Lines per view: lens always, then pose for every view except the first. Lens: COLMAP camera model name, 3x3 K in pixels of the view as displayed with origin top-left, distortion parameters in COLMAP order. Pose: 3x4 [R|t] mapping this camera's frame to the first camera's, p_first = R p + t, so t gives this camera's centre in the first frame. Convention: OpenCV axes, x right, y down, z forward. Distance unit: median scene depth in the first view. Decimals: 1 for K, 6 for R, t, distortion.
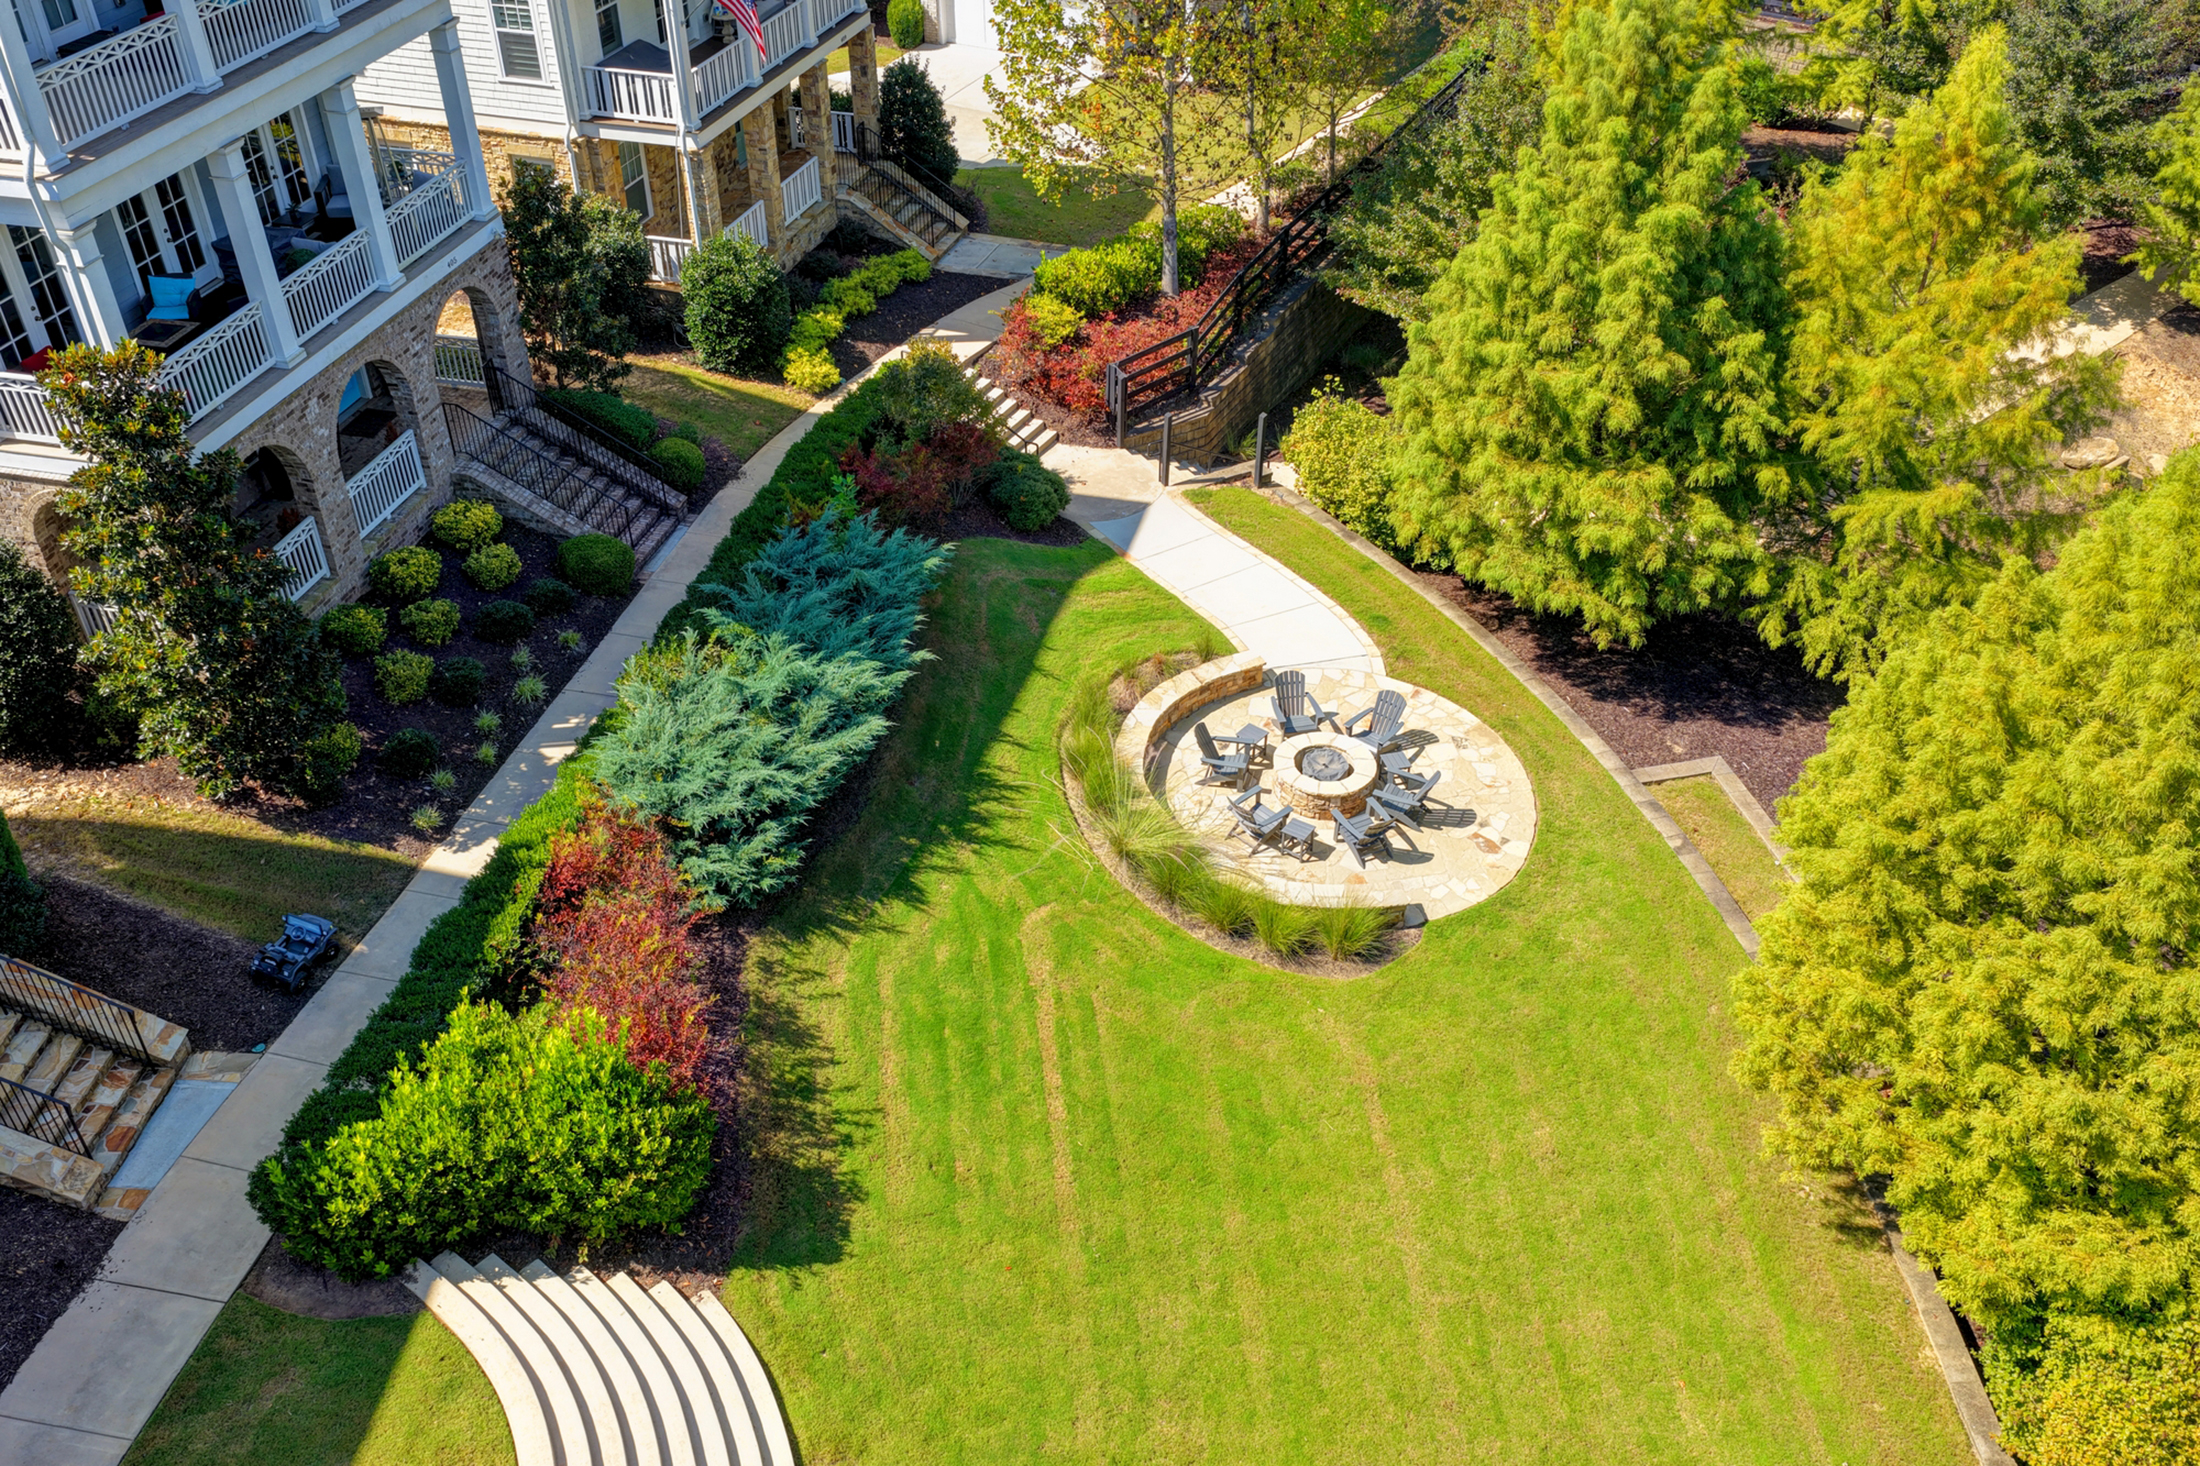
lens RADIAL K [[1836.9, 0, 1099.5], [0, 1836.9, 727.8], [0, 0, 1]] dist [-0.016238, 0.013562]
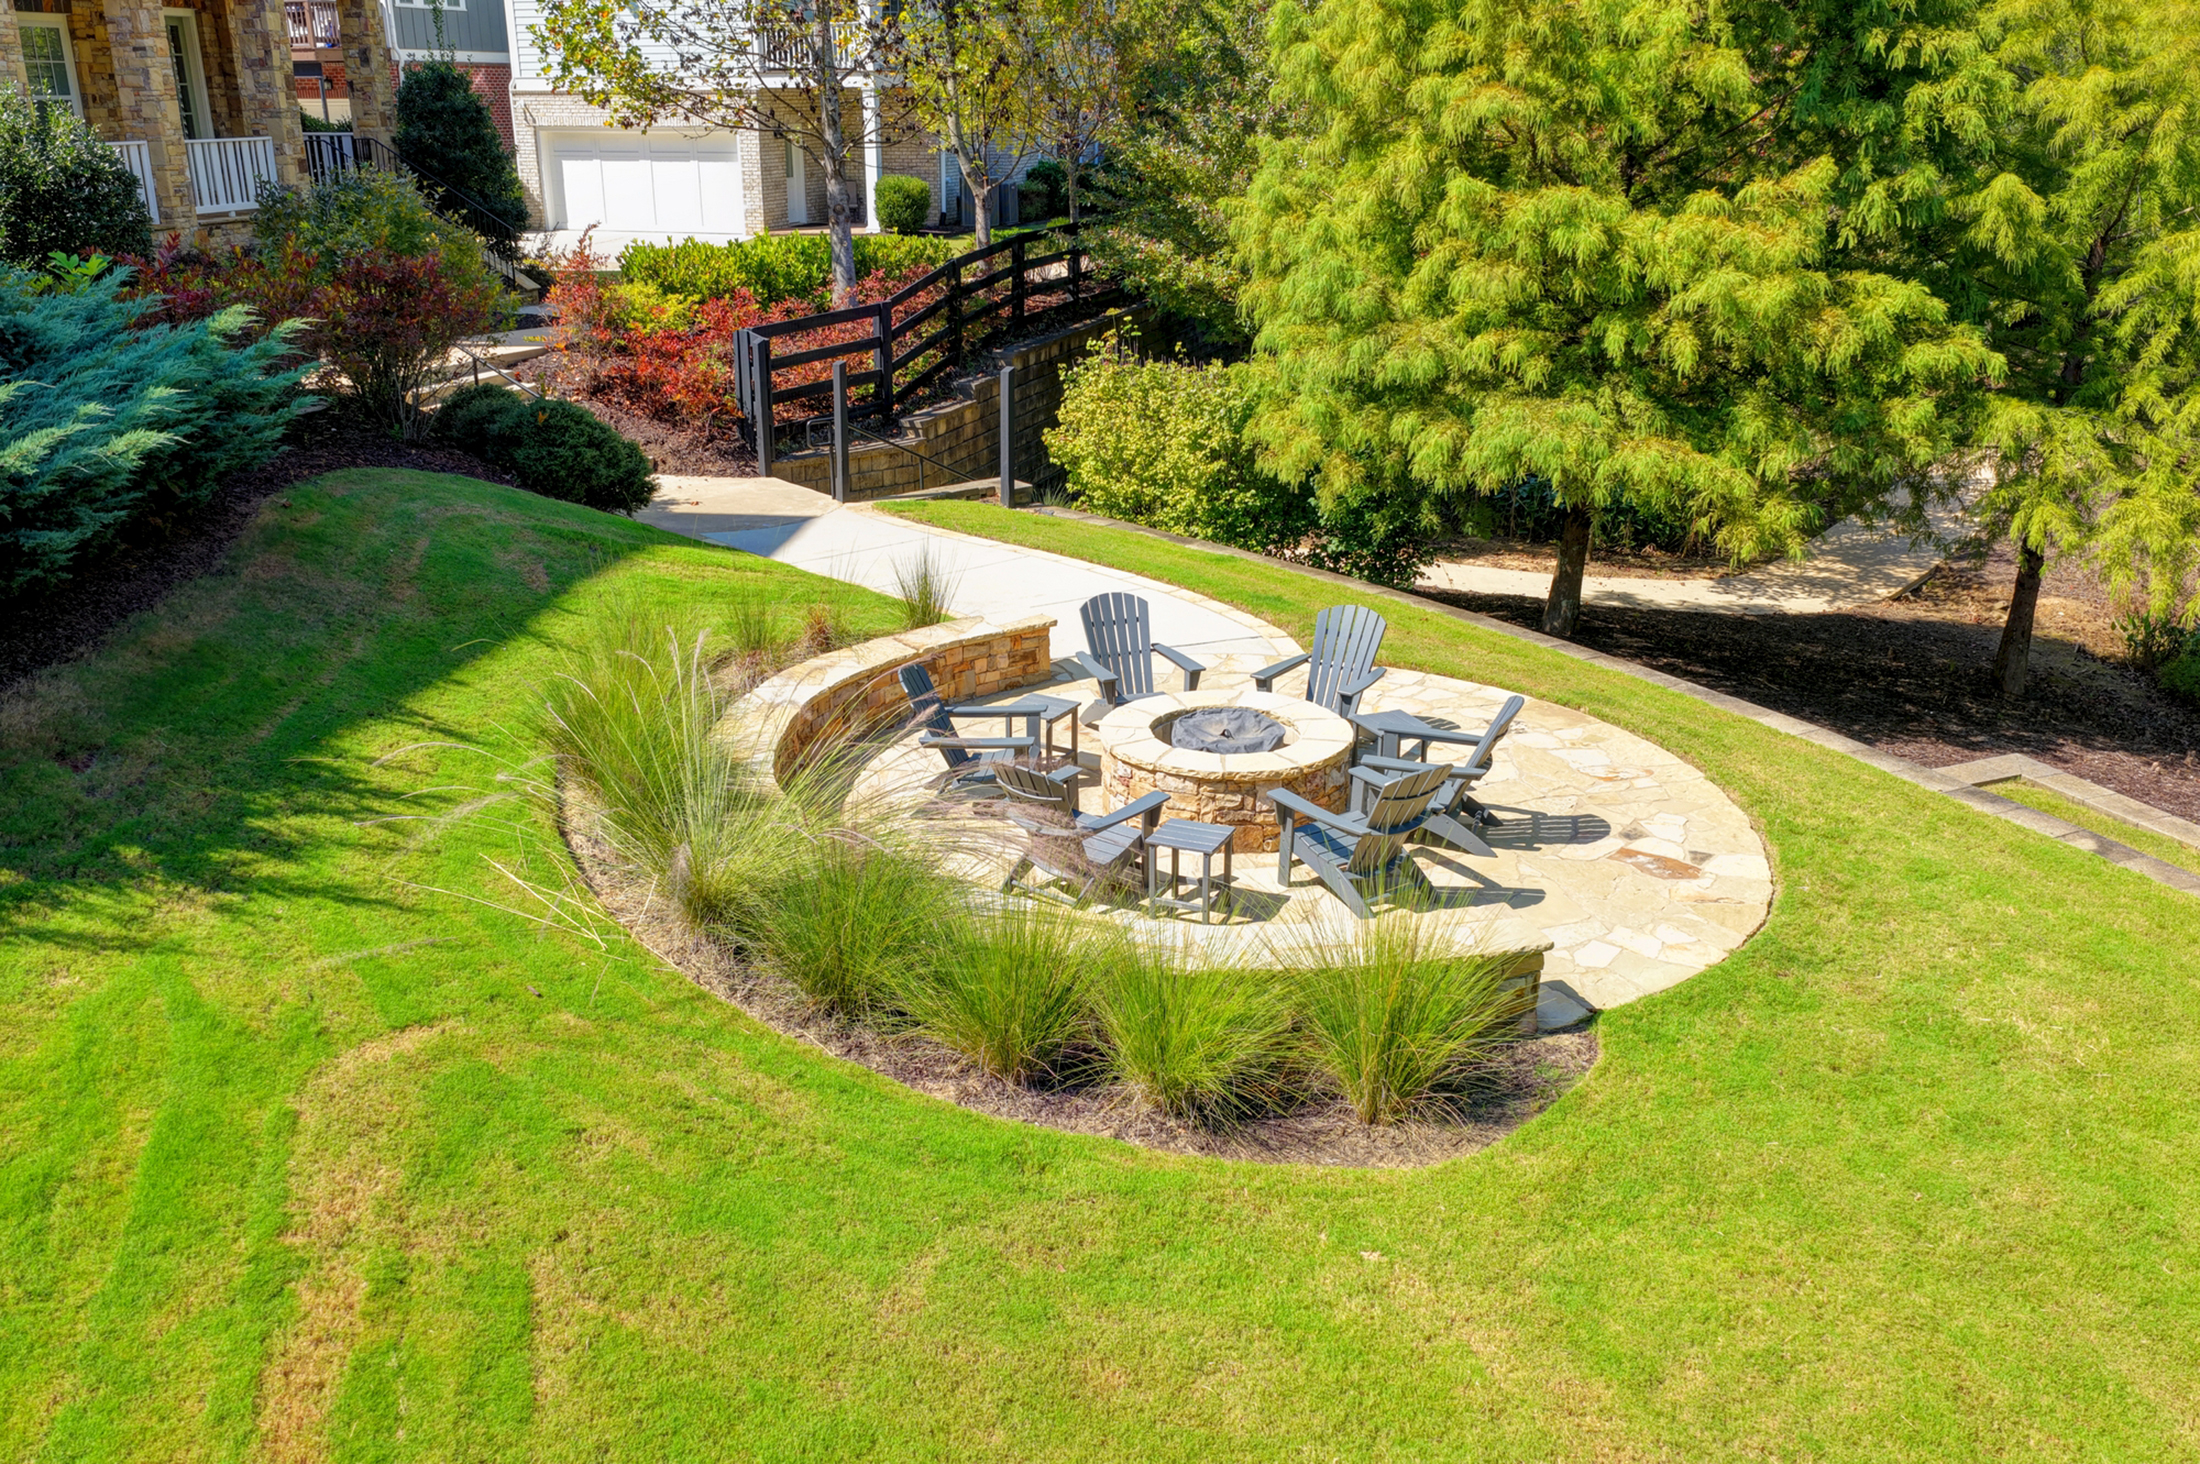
lens RADIAL K [[1836.9, 0, 1108.7], [0, 1836.9, 741.4], [0, 0, 1]] dist [-0.016238, 0.013562]
pose [[0.987328, -0.054286, 0.149118, 0.037346], [0.095711, 0.953229, -0.286695, 0.139723], [-0.126581, 0.297334, 0.946346, 0.638021]]
